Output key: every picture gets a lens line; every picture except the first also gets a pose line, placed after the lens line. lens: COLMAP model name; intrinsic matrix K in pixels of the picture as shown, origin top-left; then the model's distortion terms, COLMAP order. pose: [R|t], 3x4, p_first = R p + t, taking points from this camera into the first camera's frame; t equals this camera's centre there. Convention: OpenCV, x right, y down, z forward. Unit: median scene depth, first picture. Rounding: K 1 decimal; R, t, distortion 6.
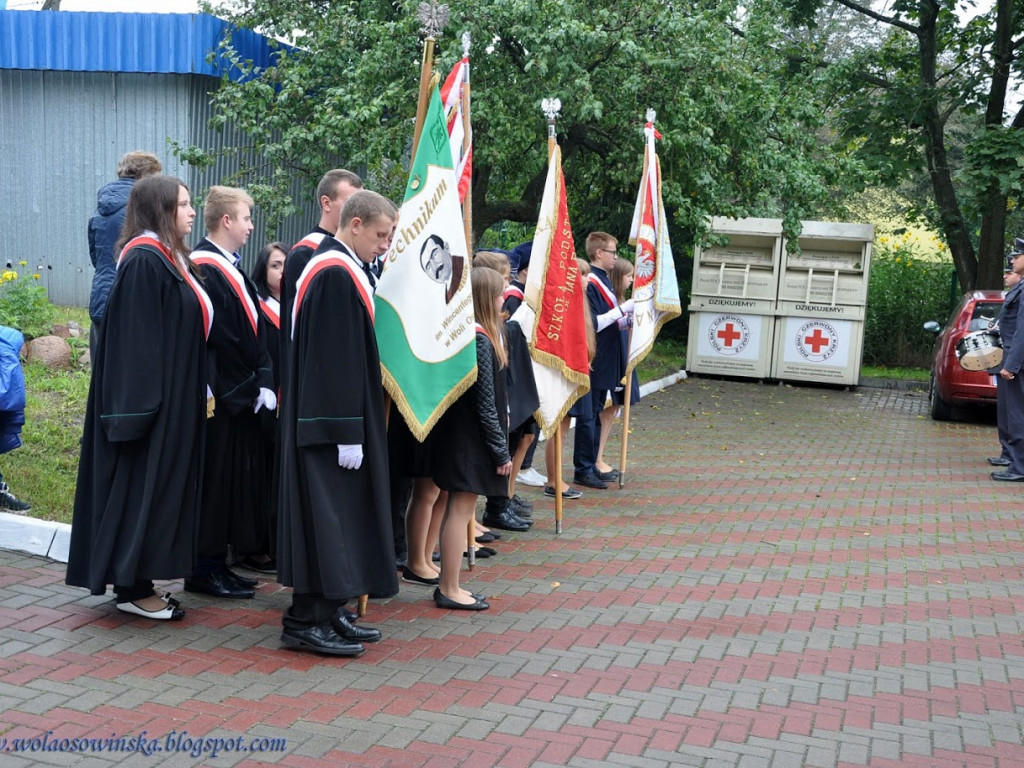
lens RADIAL K [[1532.2, 0, 529.2], [0, 1532.2, 387.6], [0, 0, 1]] dist [0.052608, 0.374537]
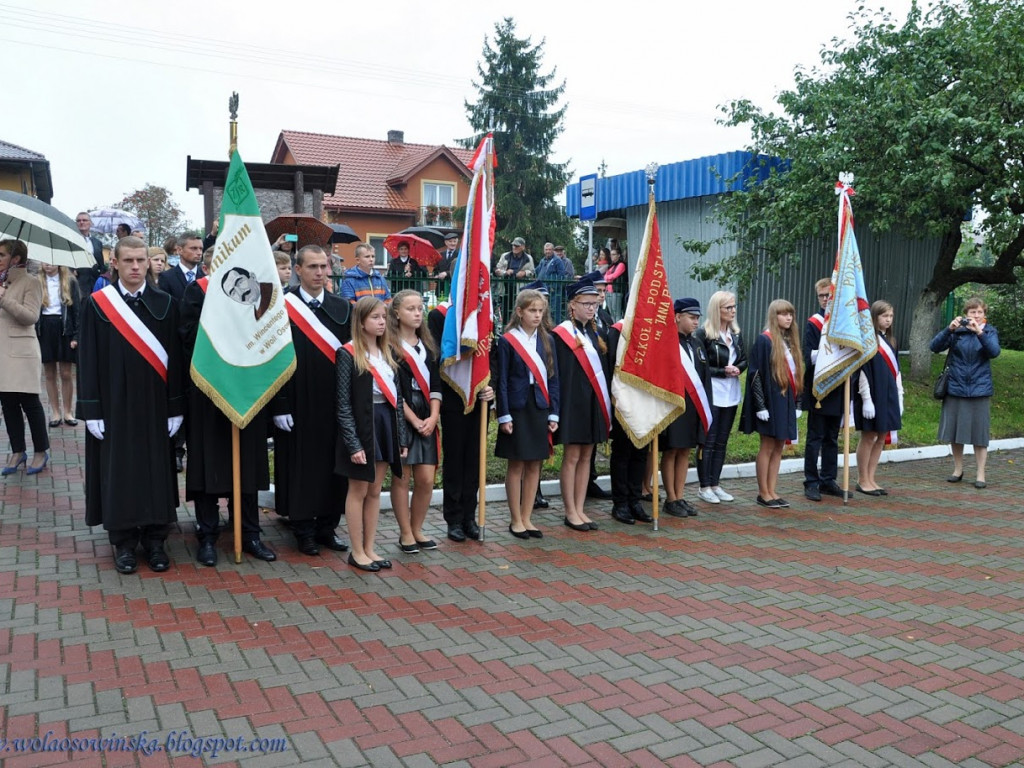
lens RADIAL K [[922.9, 0, 510.9], [0, 922.9, 387.2], [0, 0, 1]] dist [-0.162150, 0.142839]
pose [[0.681776, 0.030581, -0.730921, 0.516529], [-0.053070, 0.998561, -0.007723, -0.003370], [0.729633, 0.044055, 0.682418, 0.505455]]
